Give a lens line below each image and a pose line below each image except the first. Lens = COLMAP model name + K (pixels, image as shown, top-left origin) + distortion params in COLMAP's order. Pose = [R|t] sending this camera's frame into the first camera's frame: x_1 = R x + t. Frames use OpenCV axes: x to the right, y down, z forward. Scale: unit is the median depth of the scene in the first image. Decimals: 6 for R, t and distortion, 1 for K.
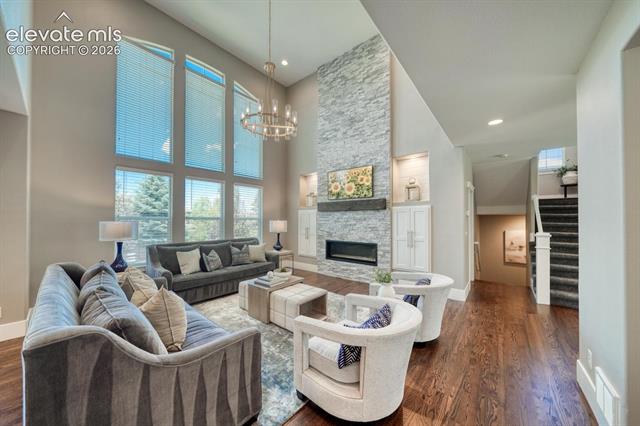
lens RADIAL K [[221.6, 0, 314.8], [0, 221.6, 218.3], [0, 0, 1]] dist [-0.008216, -0.000178]
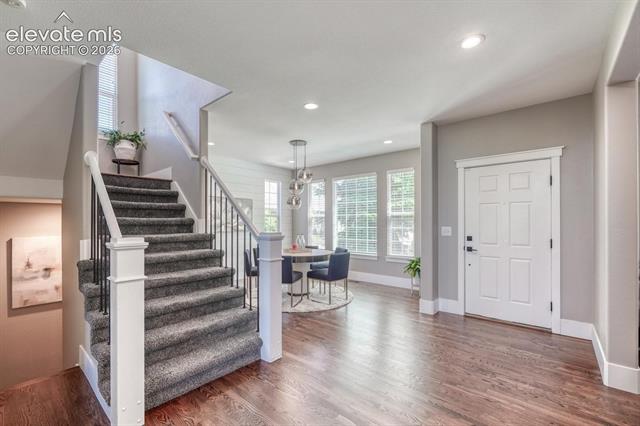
lens RADIAL K [[274.3, 0, 307.7], [0, 274.3, 222.1], [0, 0, 1]] dist [-0.001662, -0.000221]
pose [[0.030517, -0.001576, 0.999533, 0.399574], [-0.004964, 0.999986, 0.001728, 0.024011], [-0.999522, -0.005015, 0.030508, 0.466912]]
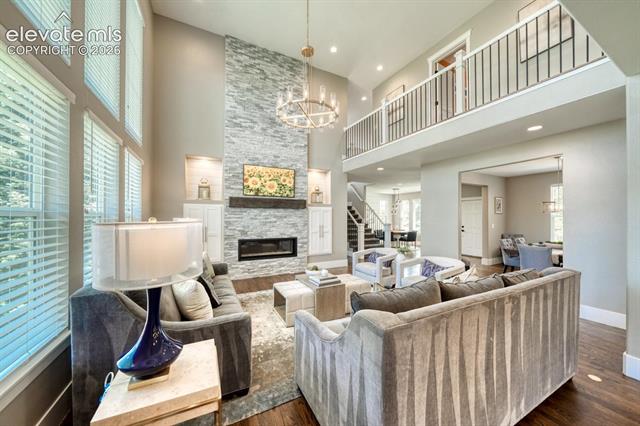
lens RADIAL K [[221.6, 0, 316.5], [0, 221.6, 216.5], [0, 0, 1]] dist [-0.008216, -0.000178]
pose [[0.394279, 0.002815, 0.918987, -0.700538], [-0.008244, 0.999966, 0.000474, 0.001938], [-0.918954, -0.007763, 0.394288, 0.403539]]
